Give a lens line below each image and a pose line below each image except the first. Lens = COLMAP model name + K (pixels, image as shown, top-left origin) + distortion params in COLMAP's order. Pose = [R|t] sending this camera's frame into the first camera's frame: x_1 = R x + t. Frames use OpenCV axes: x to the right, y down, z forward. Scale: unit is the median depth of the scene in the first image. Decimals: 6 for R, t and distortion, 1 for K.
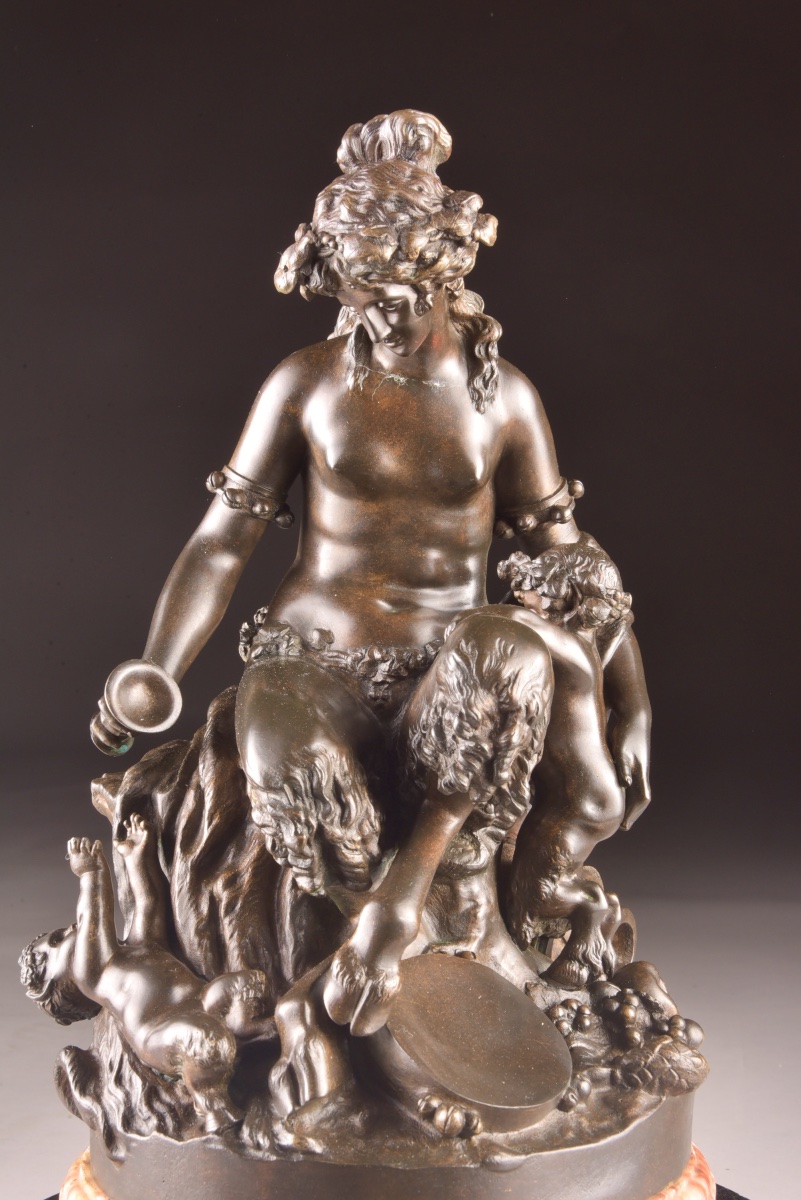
lens RADIAL K [[2495.9, 0, 400.5], [0, 2495.9, 600.0], [0, 0, 1]] dist [0.397573, -0.321054]
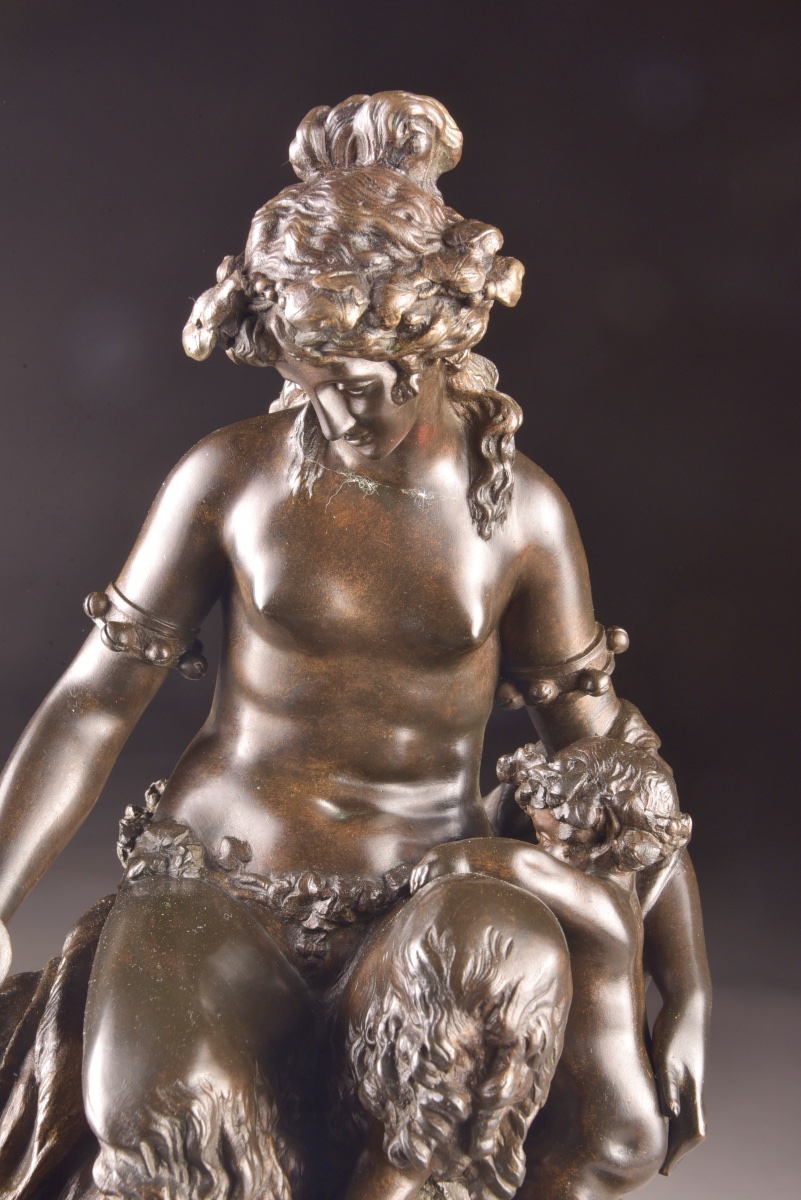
lens RADIAL K [[2495.9, 0, 400.5], [0, 2495.9, 600.0], [0, 0, 1]] dist [0.397573, -0.321054]
pose [[0.998455, 0.055353, -0.004956, 0.013850], [-0.055076, 0.997472, 0.044903, -0.089143], [0.007429, -0.044561, 0.998979, 0.328250]]
